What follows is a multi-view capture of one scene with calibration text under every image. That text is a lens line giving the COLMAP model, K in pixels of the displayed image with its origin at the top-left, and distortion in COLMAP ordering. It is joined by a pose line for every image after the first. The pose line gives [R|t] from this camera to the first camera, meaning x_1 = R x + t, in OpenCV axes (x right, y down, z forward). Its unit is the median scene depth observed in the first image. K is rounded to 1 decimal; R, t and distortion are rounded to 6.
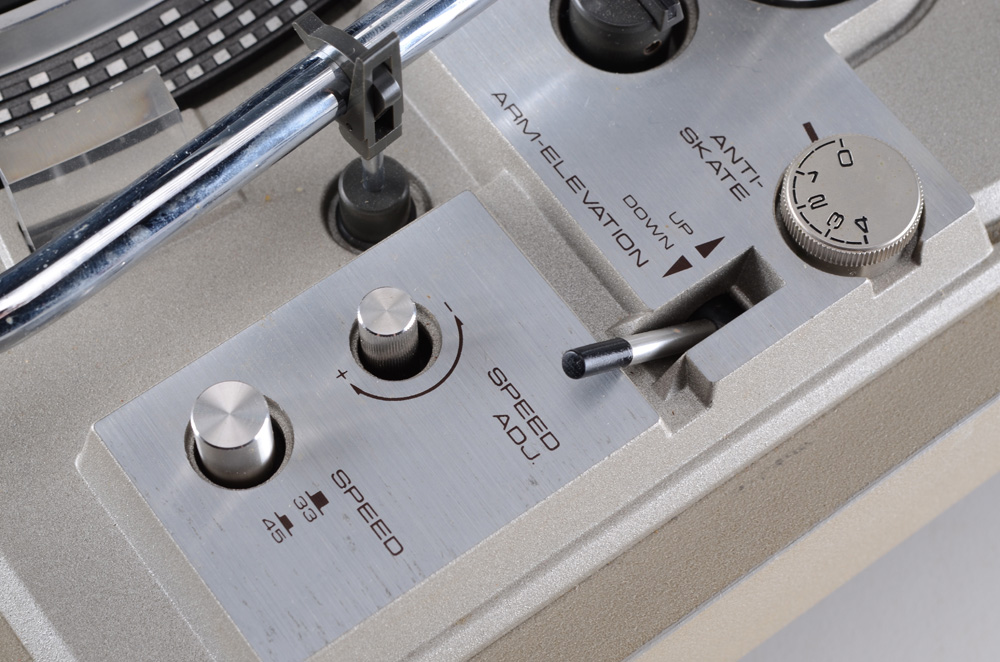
lens RADIAL K [[2635.3, 0, 501.2], [0, 2635.3, 330.5], [0, 0, 1]] dist [-0.009095, 0.000000]
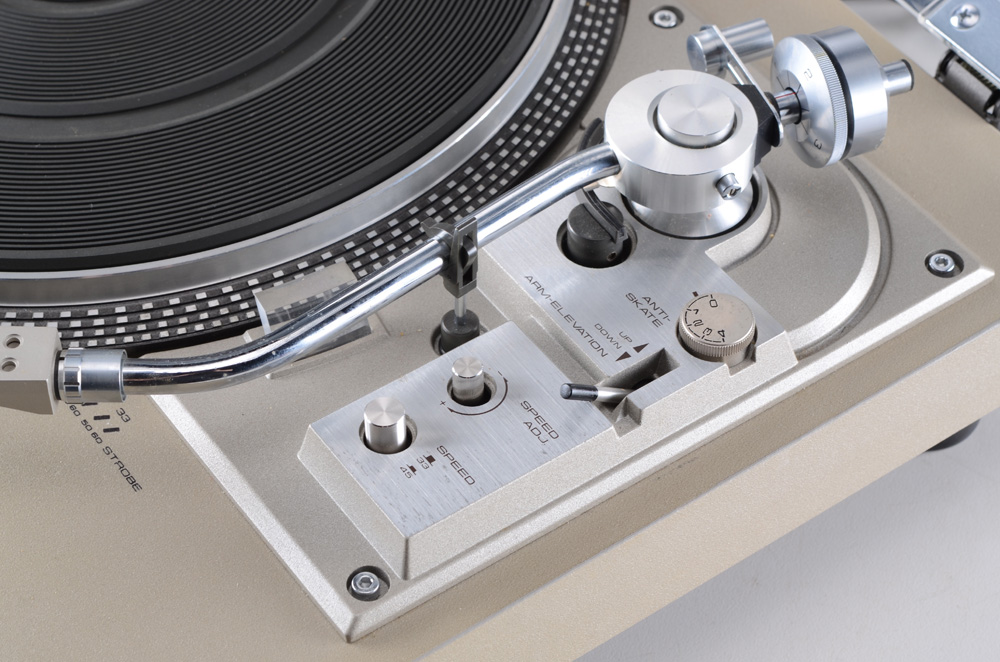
lens RADIAL K [[2635.3, 0, 499.5], [0, 2635.3, 331.3], [0, 0, 1]] dist [-0.009095, 0.000000]
pose [[0.999809, 0.008370, -0.017667, 0.012216], [-0.012932, 0.960901, -0.276590, 0.477106], [0.014661, 0.276766, 0.960825, -0.799617]]
